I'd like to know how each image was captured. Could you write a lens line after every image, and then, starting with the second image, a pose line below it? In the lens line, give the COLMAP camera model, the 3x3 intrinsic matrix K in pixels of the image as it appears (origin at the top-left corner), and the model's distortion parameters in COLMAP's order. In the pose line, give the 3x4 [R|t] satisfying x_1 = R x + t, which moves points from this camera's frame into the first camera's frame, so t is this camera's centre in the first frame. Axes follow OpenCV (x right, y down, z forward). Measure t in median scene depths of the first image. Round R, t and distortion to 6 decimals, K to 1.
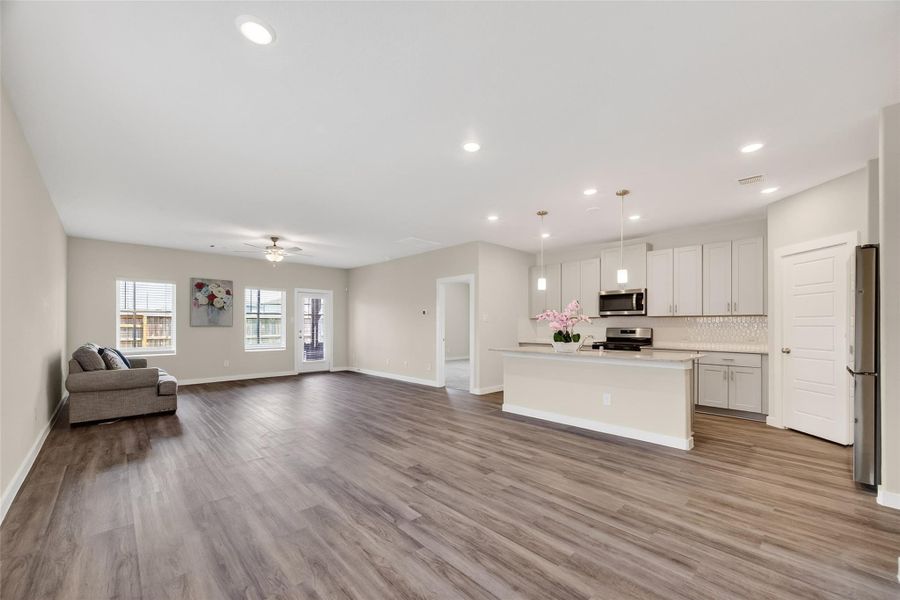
lens RADIAL K [[357.8, 0, 455.8], [0, 357.8, 322.5], [0, 0, 1]] dist [0.001152, 0.000513]
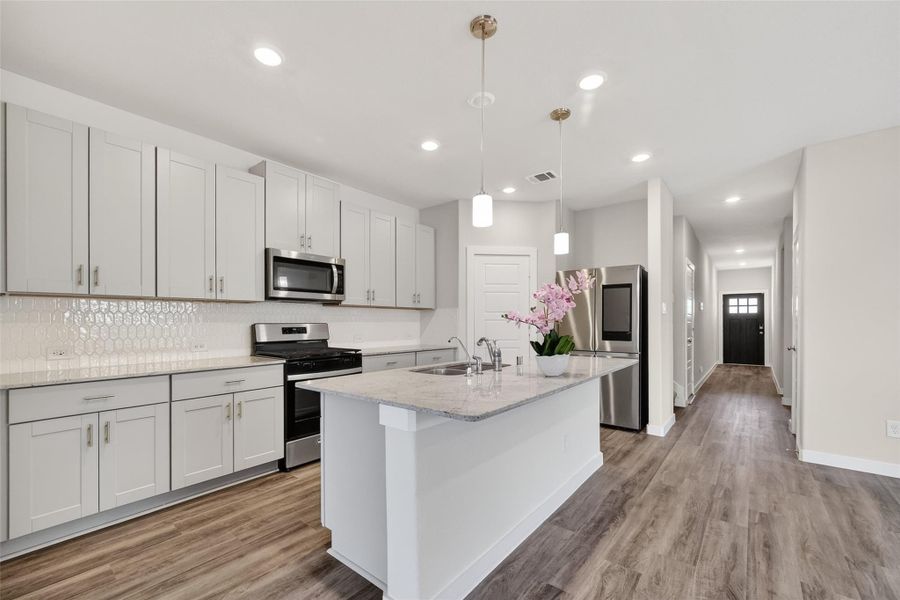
lens RADIAL K [[357.8, 0, 457.0], [0, 357.8, 323.3], [0, 0, 1]] dist [0.001152, 0.000513]
pose [[-0.100543, -0.005355, 0.994918, -0.109804], [-0.008260, 0.999956, 0.004548, 0.011335], [-0.994898, -0.007761, -0.100583, 0.871576]]
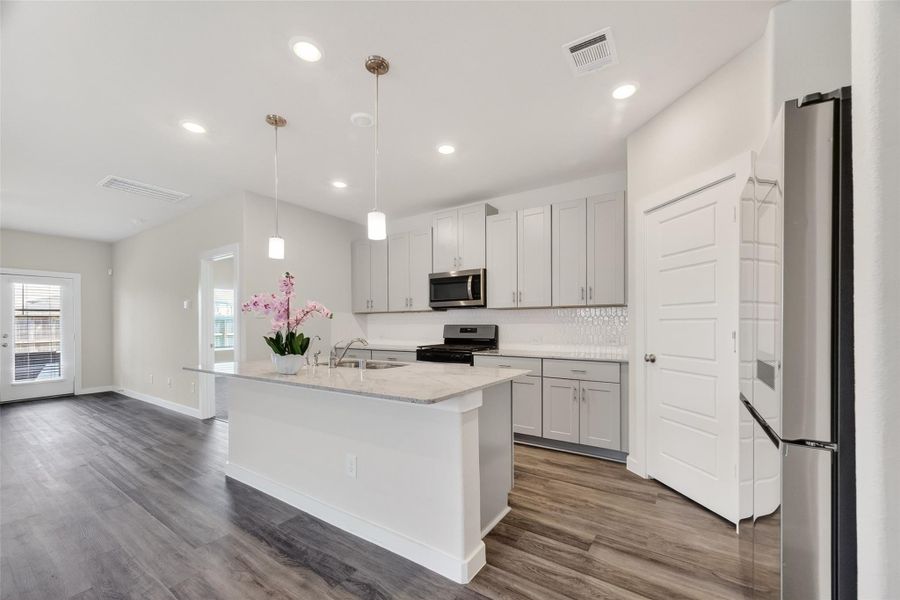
lens RADIAL K [[357.8, 0, 453.0], [0, 357.8, 323.7], [0, 0, 1]] dist [0.001152, 0.000513]
pose [[0.977052, -0.010808, 0.212726, 0.321695], [0.008590, 0.999899, 0.011347, 0.004564], [-0.212827, -0.009259, 0.977046, 0.327703]]
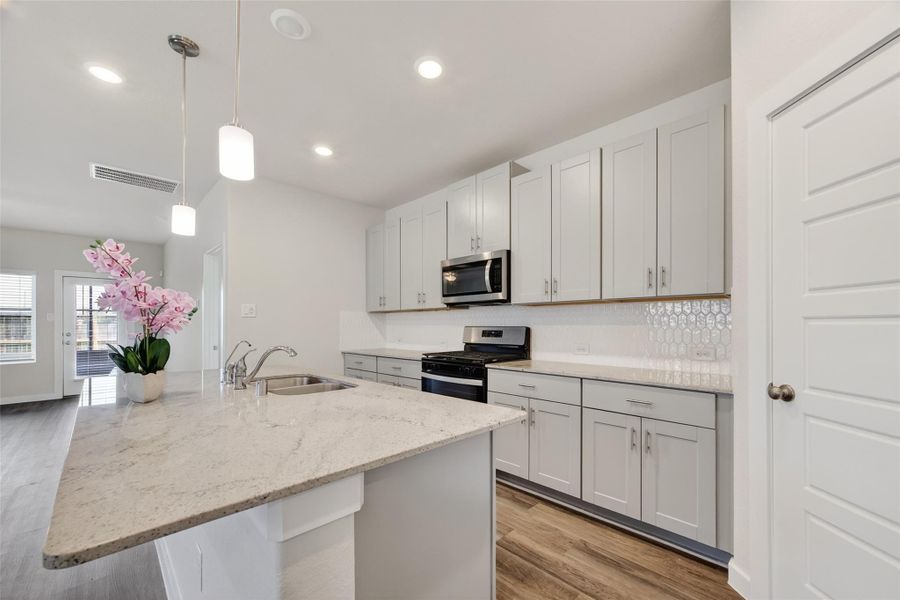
lens RADIAL K [[357.8, 0, 450.6], [0, 357.8, 324.6], [0, 0, 1]] dist [0.001152, 0.000513]
pose [[0.999896, -0.008638, 0.011561, 0.444620], [0.008490, 0.999882, 0.012789, 0.005404], [-0.011670, -0.012690, 0.999851, 0.488365]]
